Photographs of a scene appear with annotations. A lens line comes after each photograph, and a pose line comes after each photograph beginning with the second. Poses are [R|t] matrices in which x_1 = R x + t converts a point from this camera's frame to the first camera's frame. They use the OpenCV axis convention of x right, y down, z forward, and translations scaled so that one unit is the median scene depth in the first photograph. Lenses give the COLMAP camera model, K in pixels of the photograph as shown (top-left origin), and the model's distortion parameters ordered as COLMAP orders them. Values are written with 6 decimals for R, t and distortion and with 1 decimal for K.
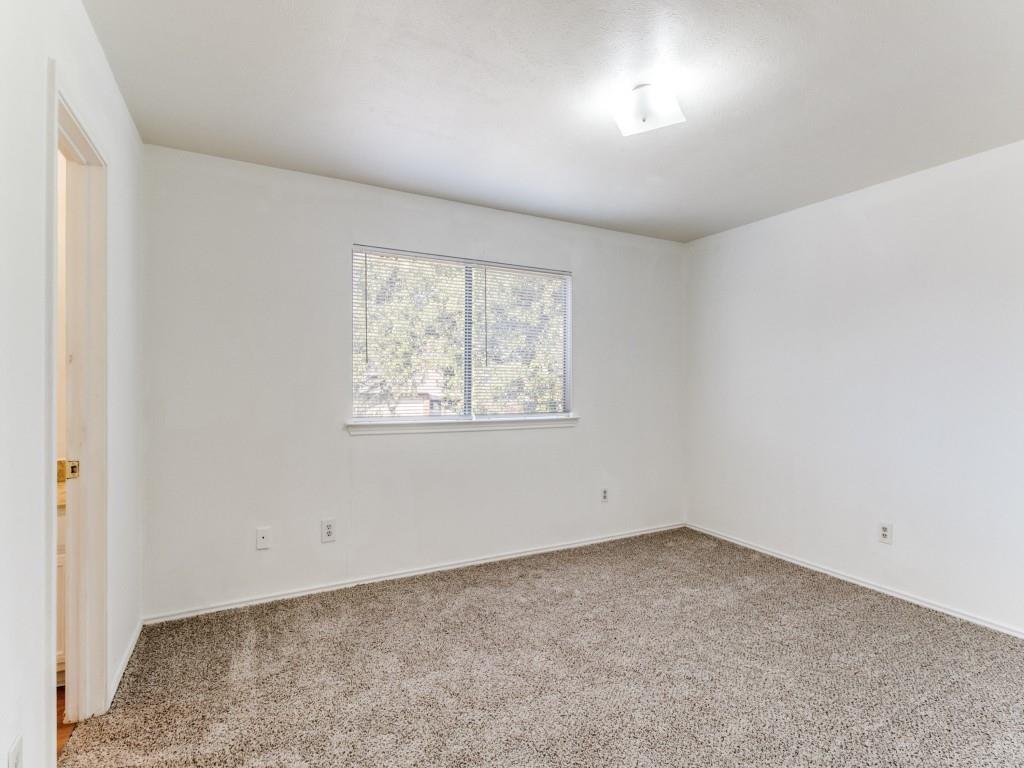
lens RADIAL K [[488.6, 0, 512.0], [0, 488.6, 384.0], [0, 0, 1]] dist [-0.000928, 0.000177]
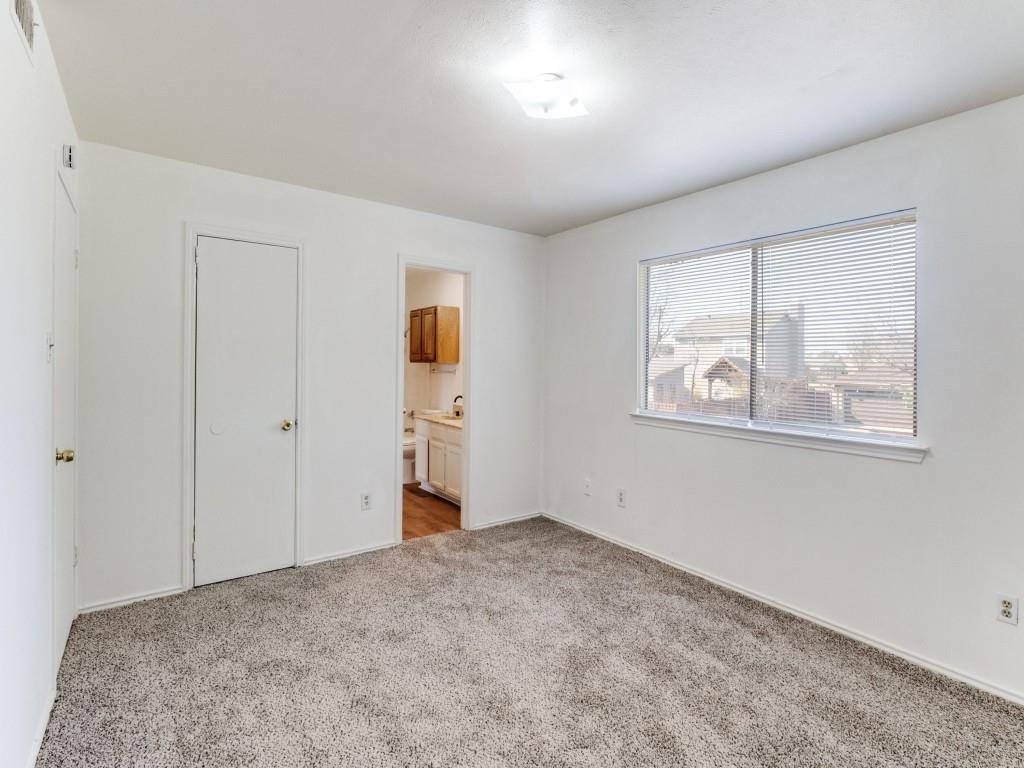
lens RADIAL K [[482.5, 0, 507.9], [0, 482.5, 374.5], [0, 0, 1]] dist [-0.000192, 0.000152]
pose [[0.167389, 0.017802, -0.985730, 0.775022], [-0.018903, 0.999711, 0.014845, -0.025870], [0.985710, 0.016148, 0.167677, 0.497612]]
